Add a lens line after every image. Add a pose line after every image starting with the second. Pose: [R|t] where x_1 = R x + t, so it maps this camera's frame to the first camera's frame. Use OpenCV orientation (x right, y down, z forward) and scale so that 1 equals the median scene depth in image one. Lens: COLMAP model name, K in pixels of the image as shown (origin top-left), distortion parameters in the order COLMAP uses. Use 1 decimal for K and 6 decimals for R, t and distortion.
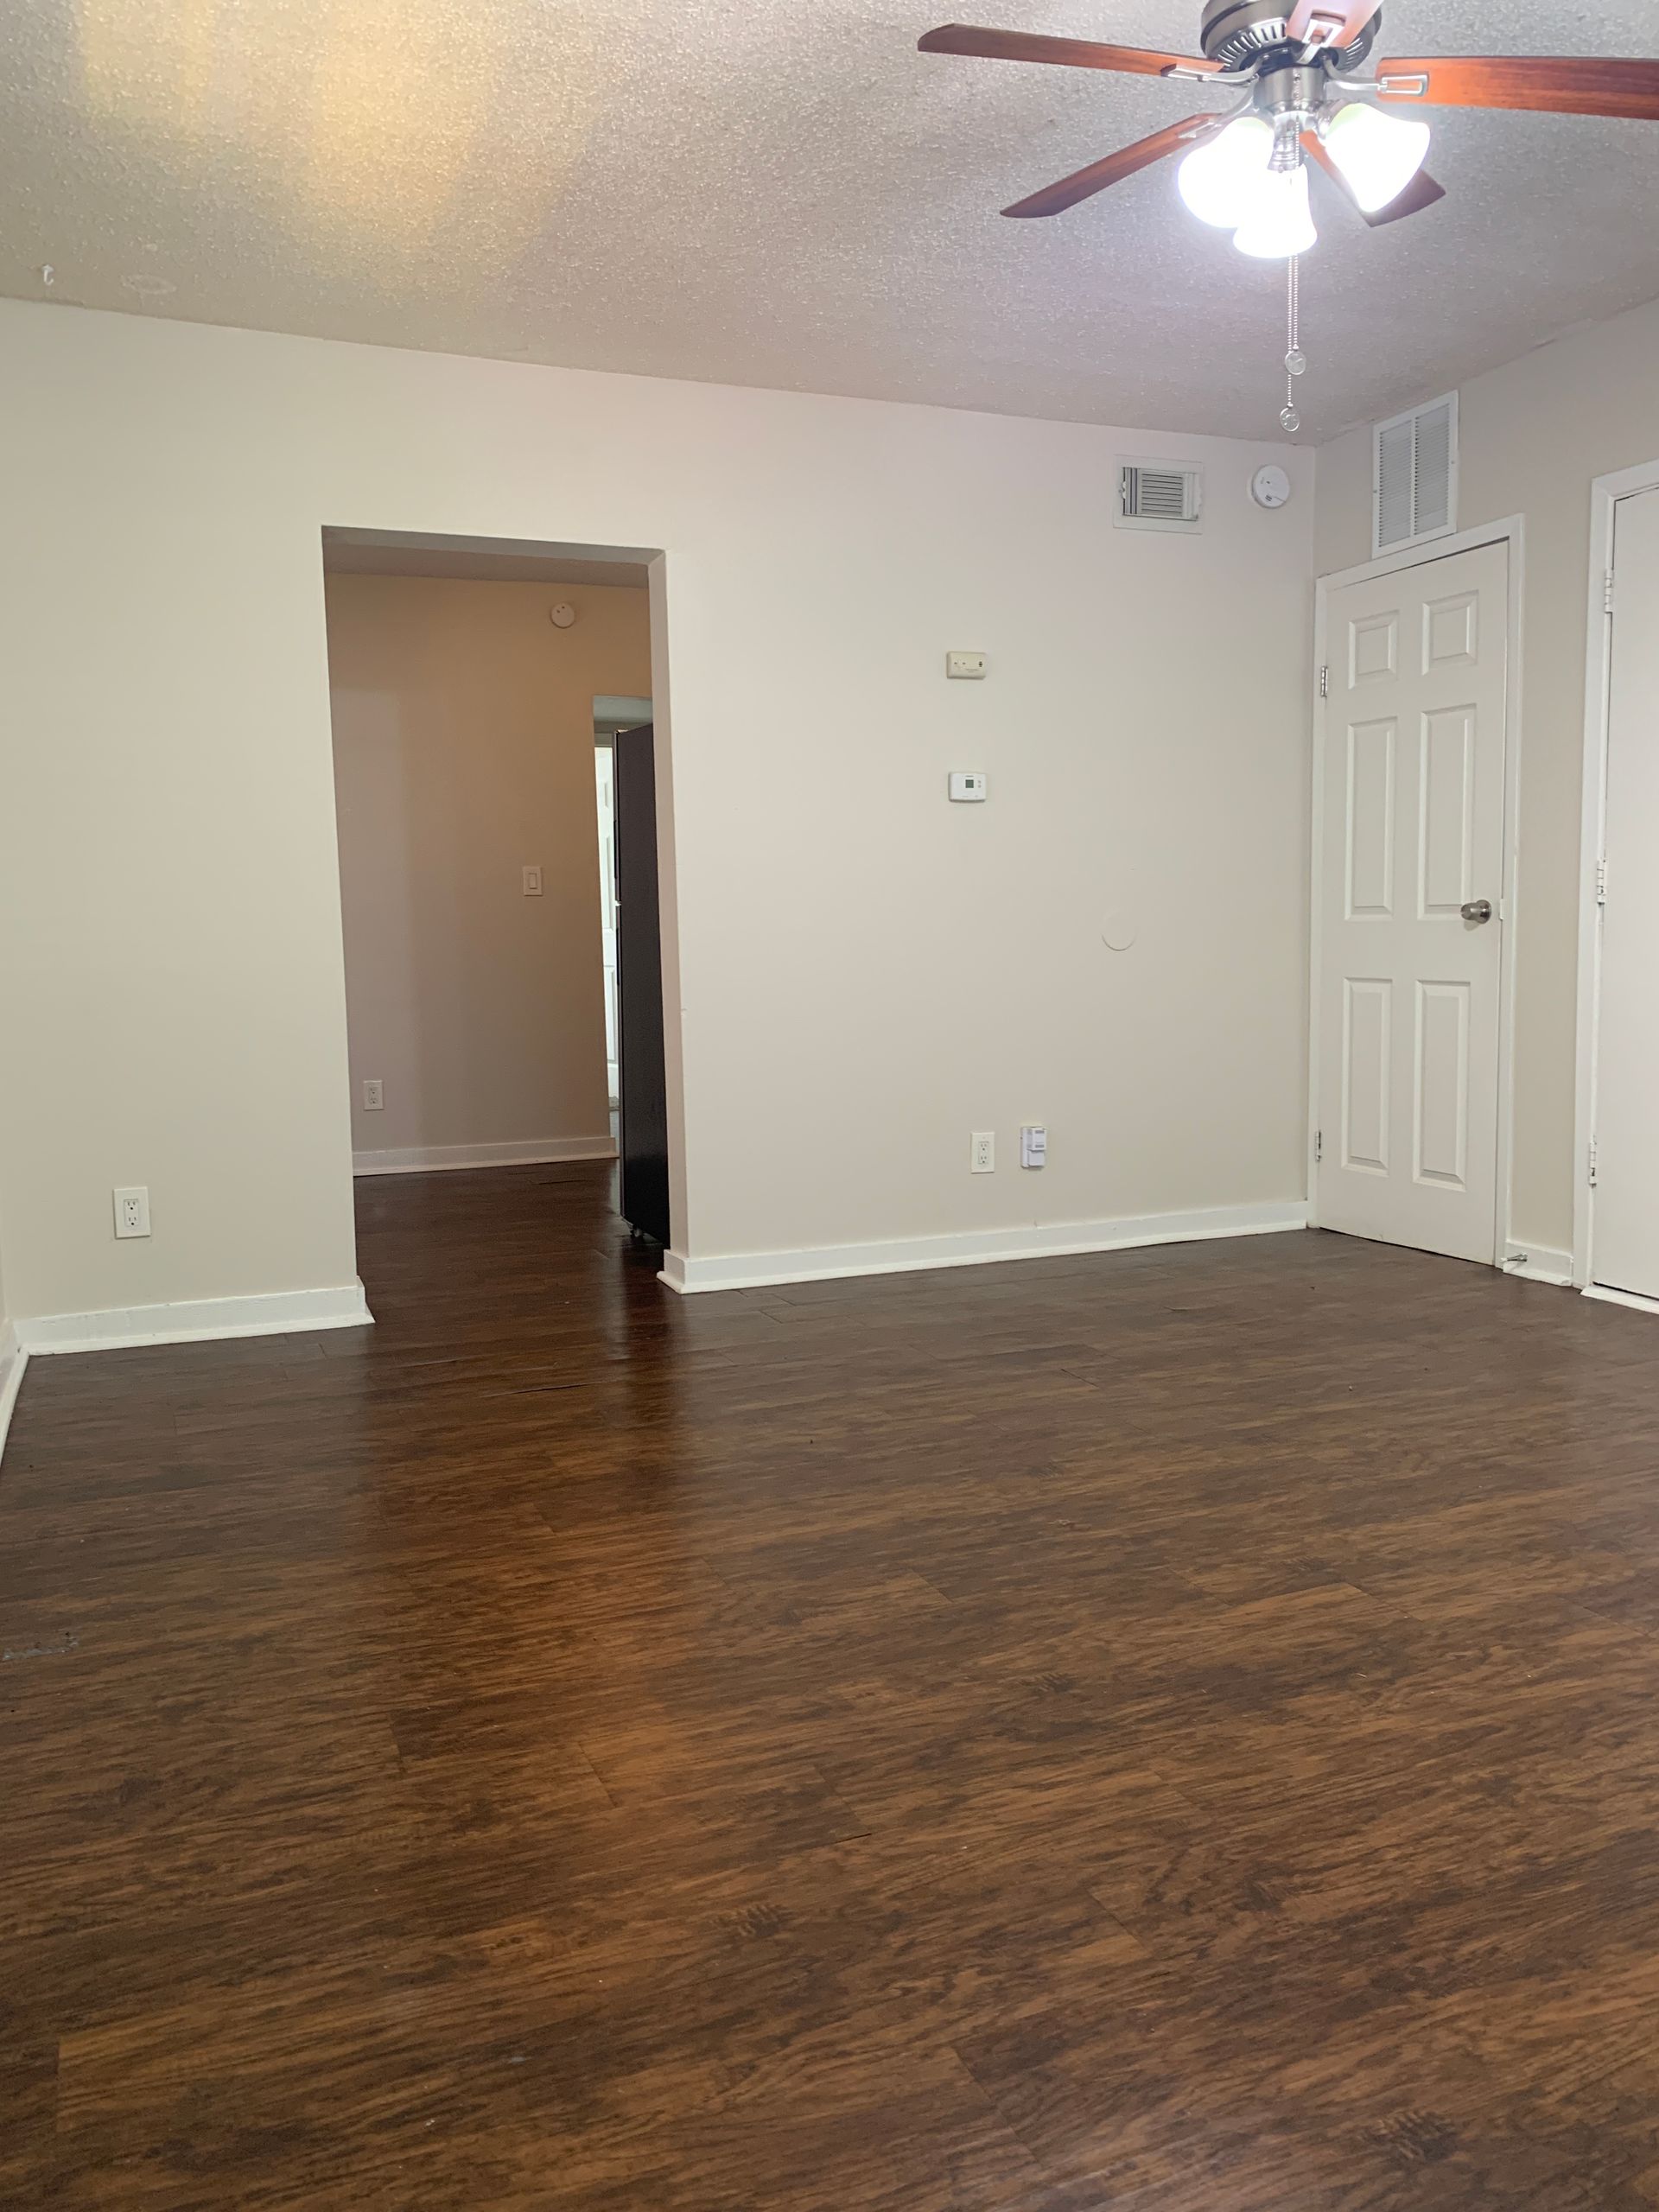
lens RADIAL K [[1721.6, 0, 829.5], [0, 1721.6, 1106.0], [0, 0, 1]] dist [0.008274, -0.012162]
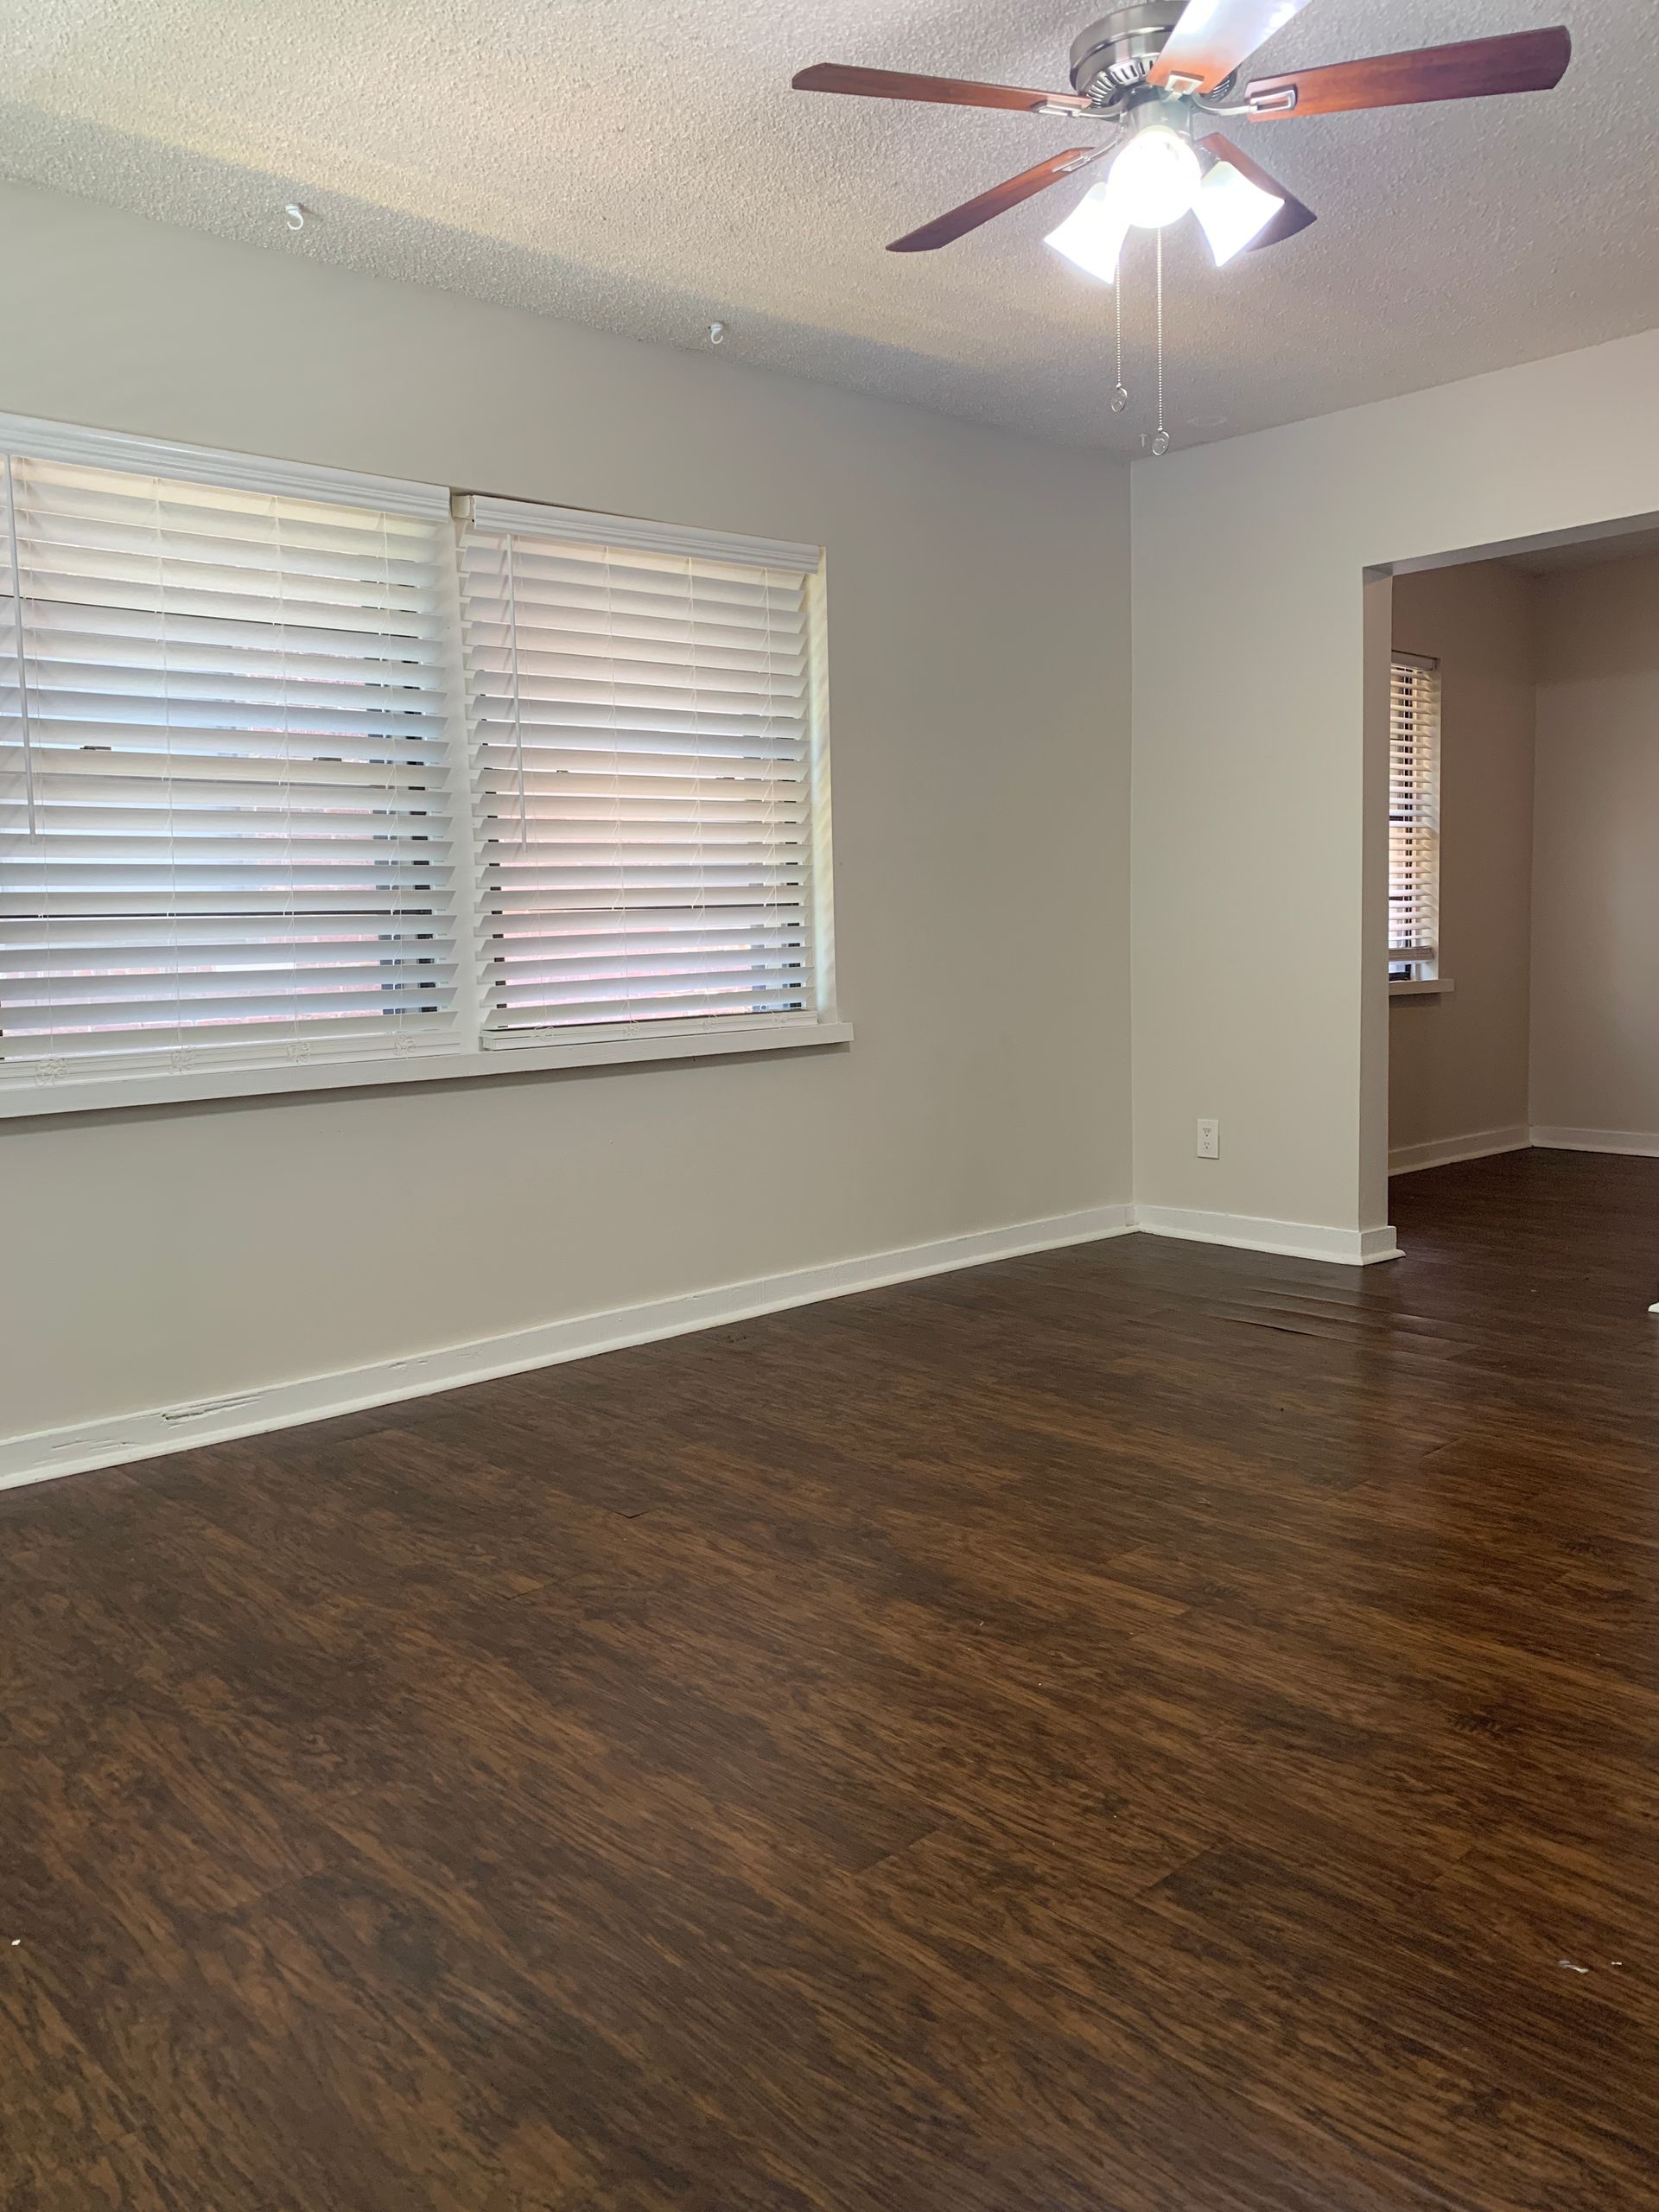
lens RADIAL K [[1721.6, 0, 829.5], [0, 1721.6, 1106.0], [0, 0, 1]] dist [0.008274, -0.012162]
pose [[0.341587, 0.107468, -0.933686, 1.255877], [-0.092986, 0.992431, 0.080211, -0.074590], [0.935239, 0.059421, 0.348994, 0.504722]]
